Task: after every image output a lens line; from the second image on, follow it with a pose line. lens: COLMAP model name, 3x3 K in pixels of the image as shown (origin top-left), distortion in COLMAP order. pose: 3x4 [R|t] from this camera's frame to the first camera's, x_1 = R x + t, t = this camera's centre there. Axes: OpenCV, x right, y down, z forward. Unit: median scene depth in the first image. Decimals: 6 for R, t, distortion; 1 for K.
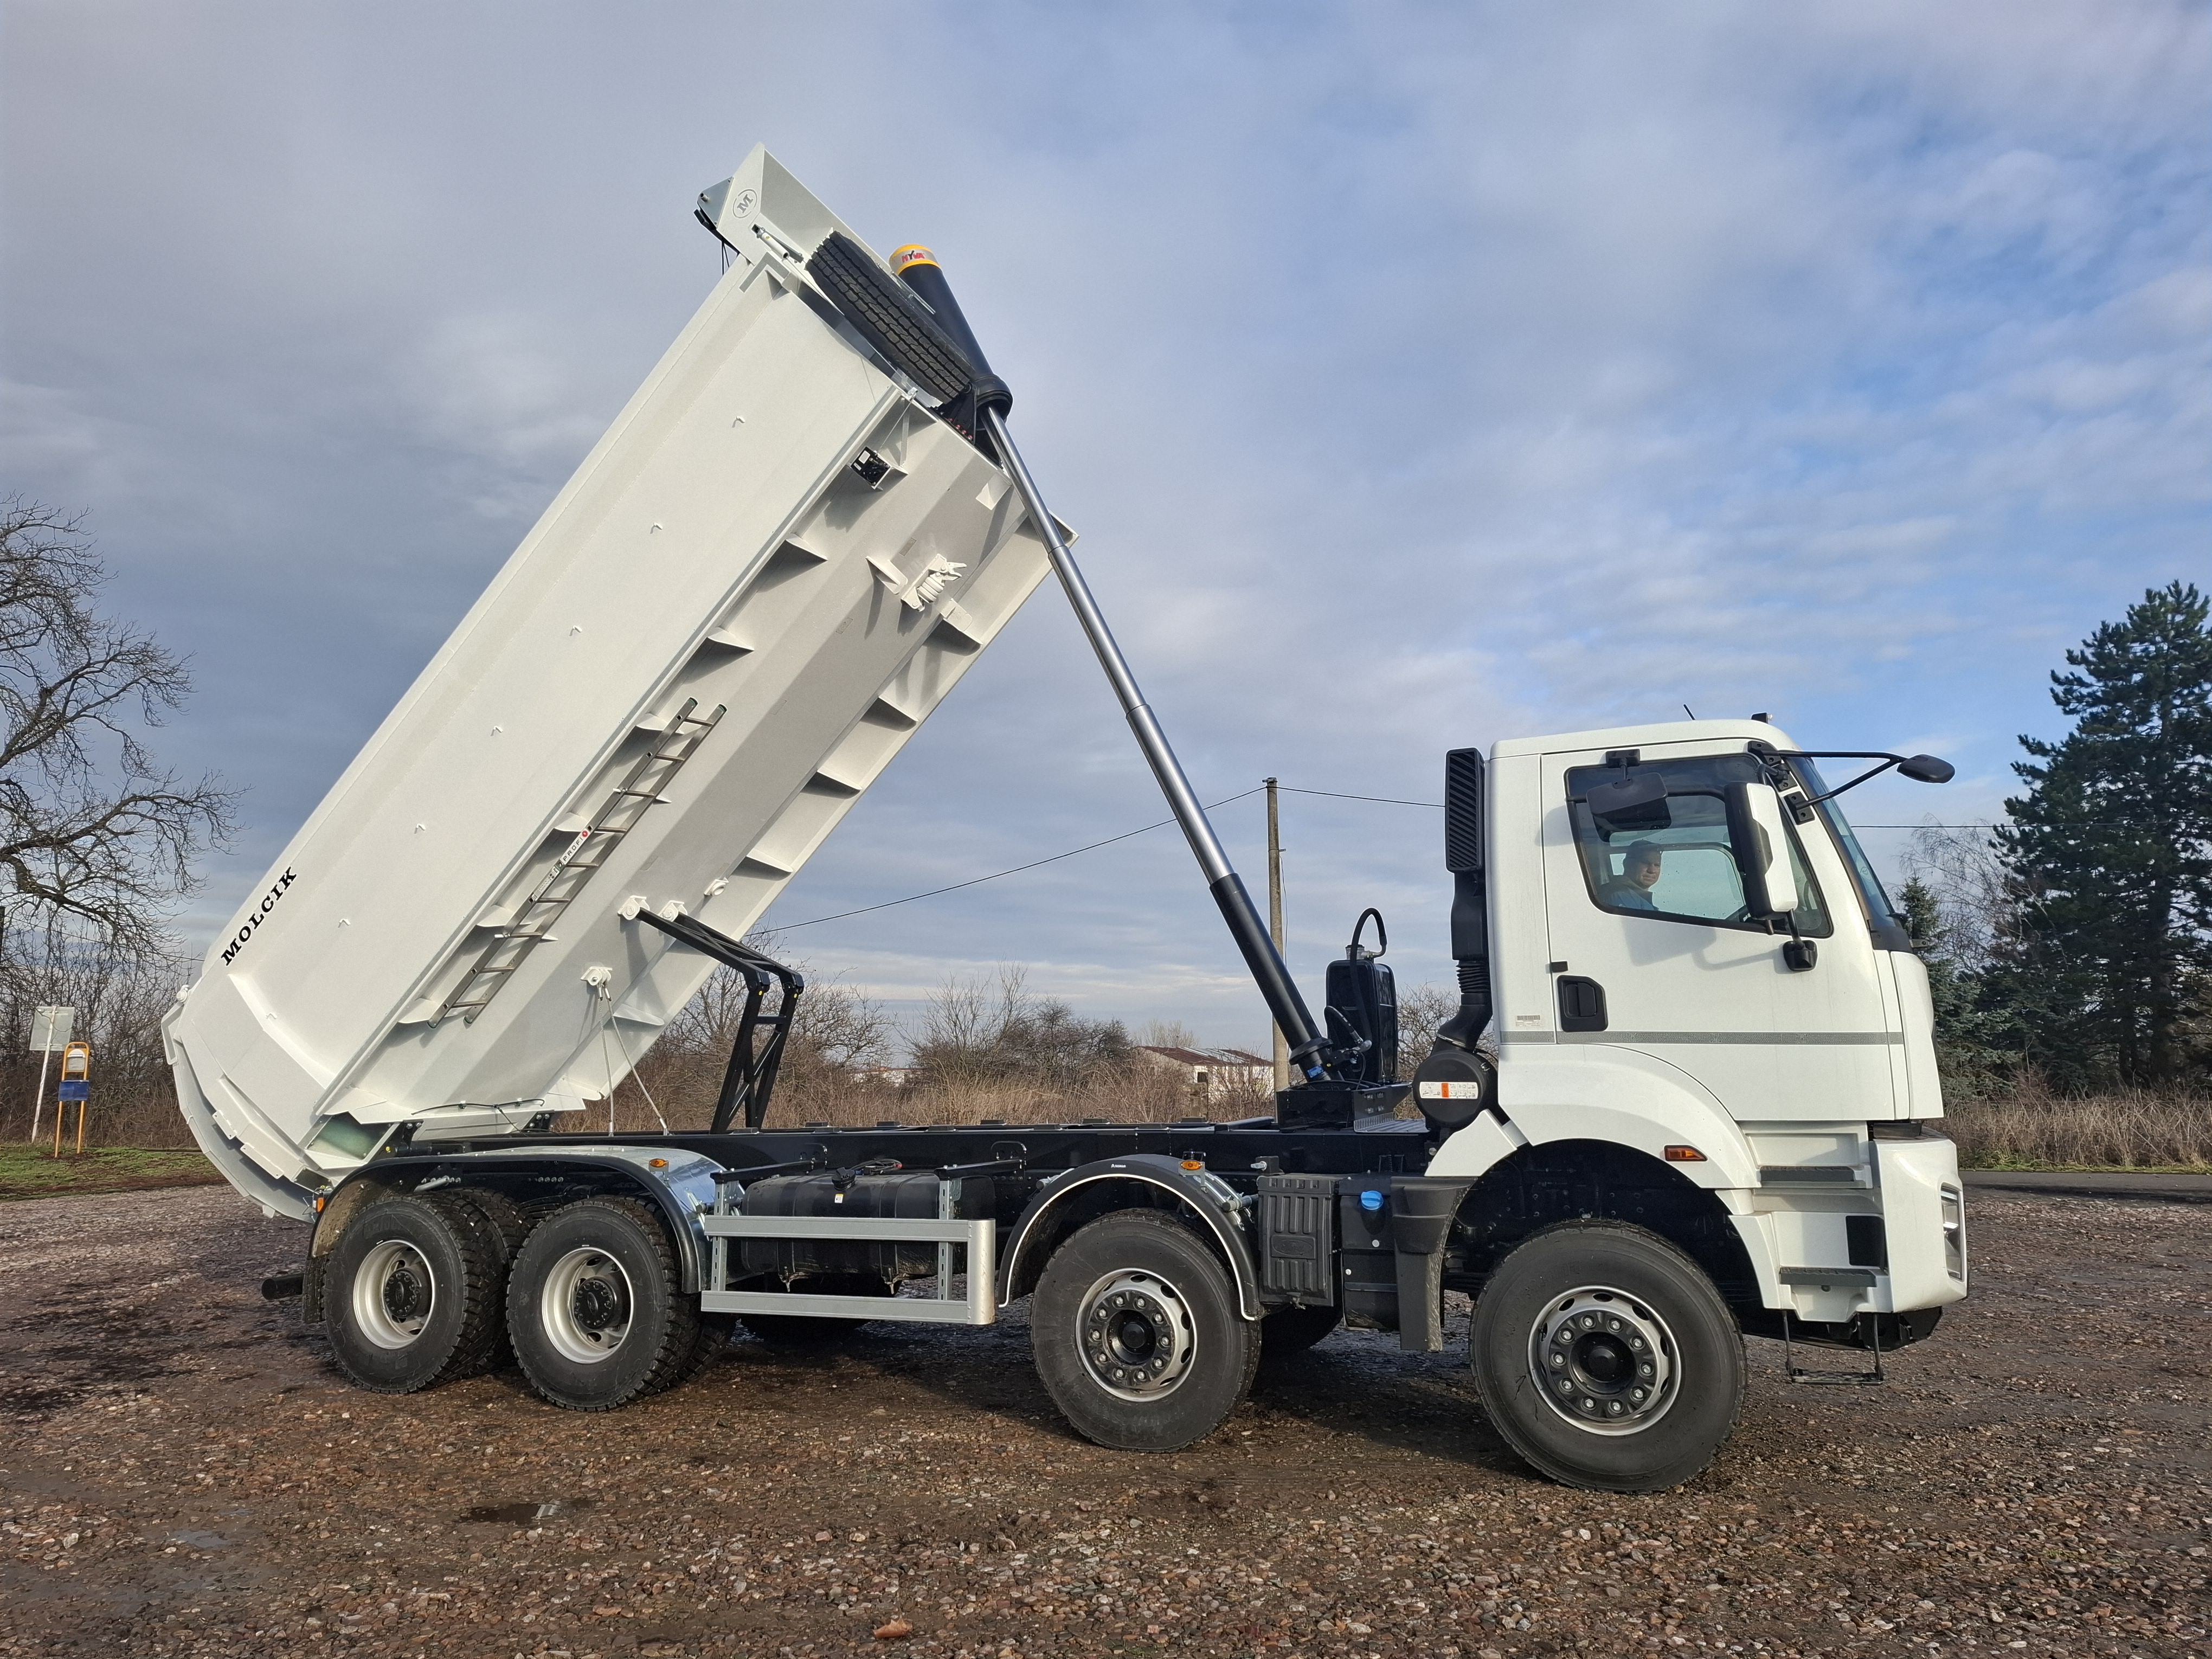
lens RADIAL K [[1559.7, 0, 1079.3], [0, 1559.7, 821.2], [0, 0, 1]] dist [0.053382, -0.046016]
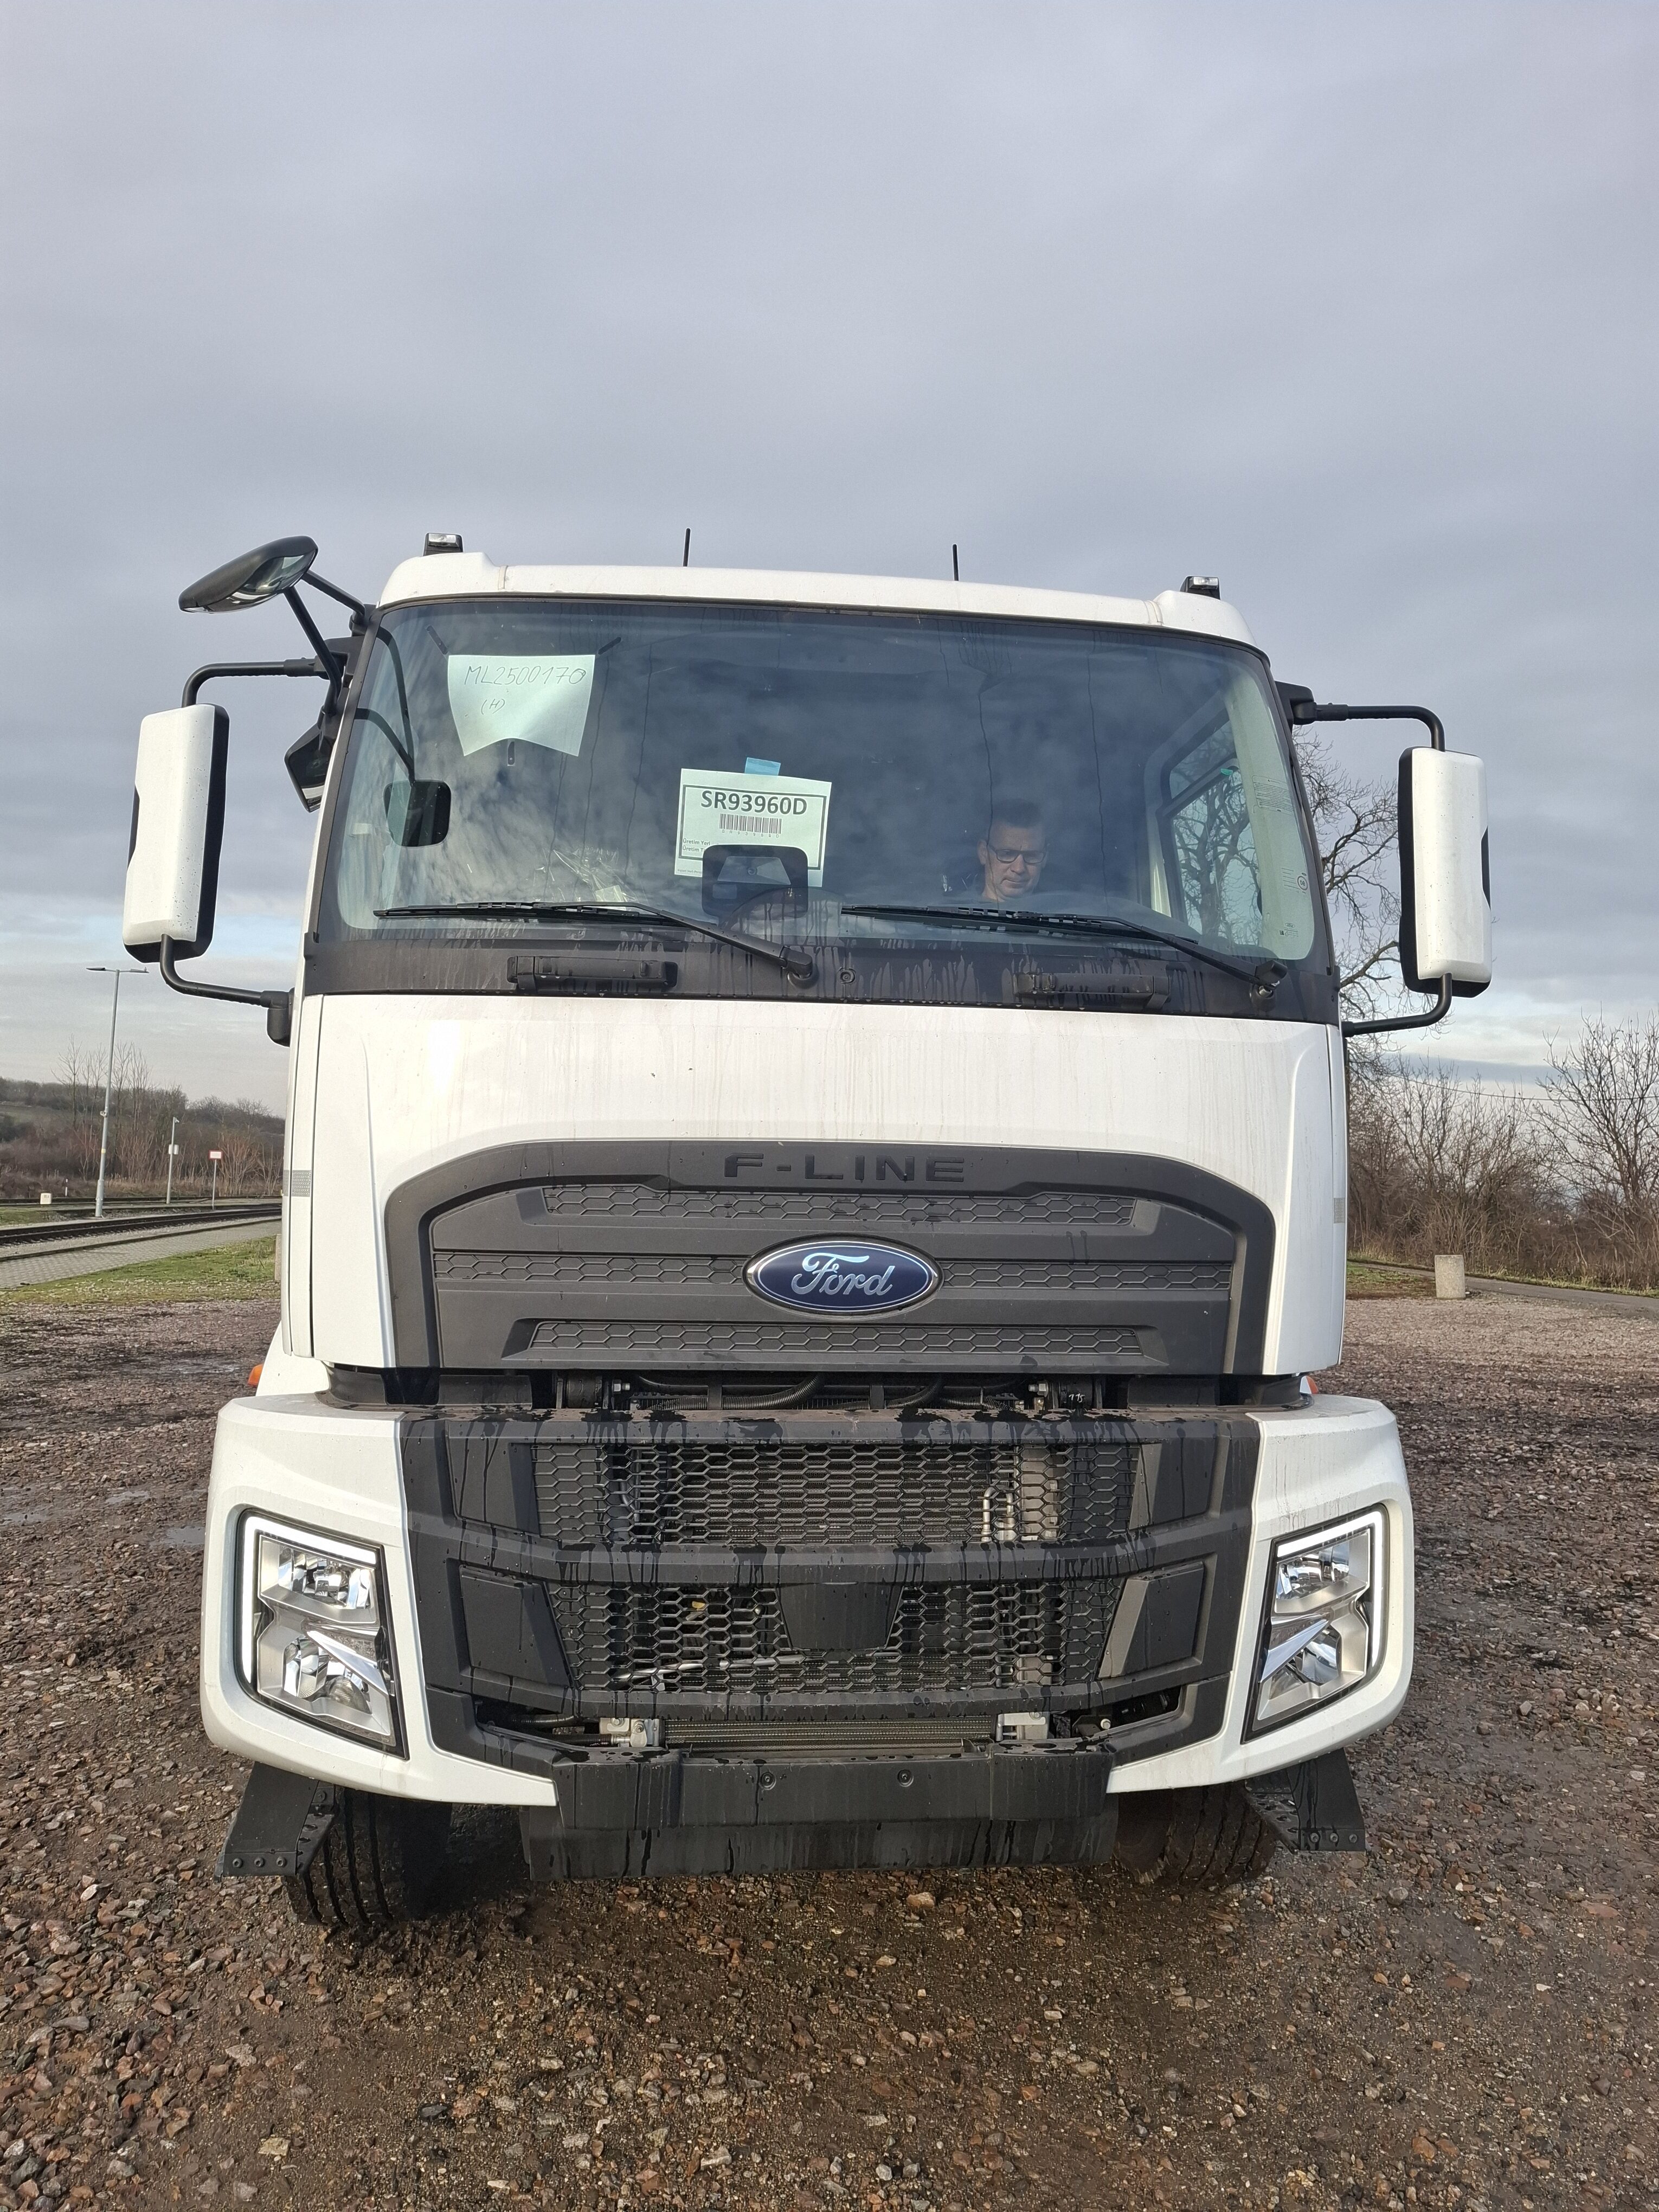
lens RADIAL K [[1559.7, 0, 844.1], [0, 1559.7, 1111.9], [0, 0, 1]] dist [0.053382, -0.046016]
pose [[0.456787, -0.020297, -0.889344, 0.923685], [0.109869, 0.993373, 0.033759, 0.108427], [0.882765, -0.113132, 0.455990, 0.856402]]
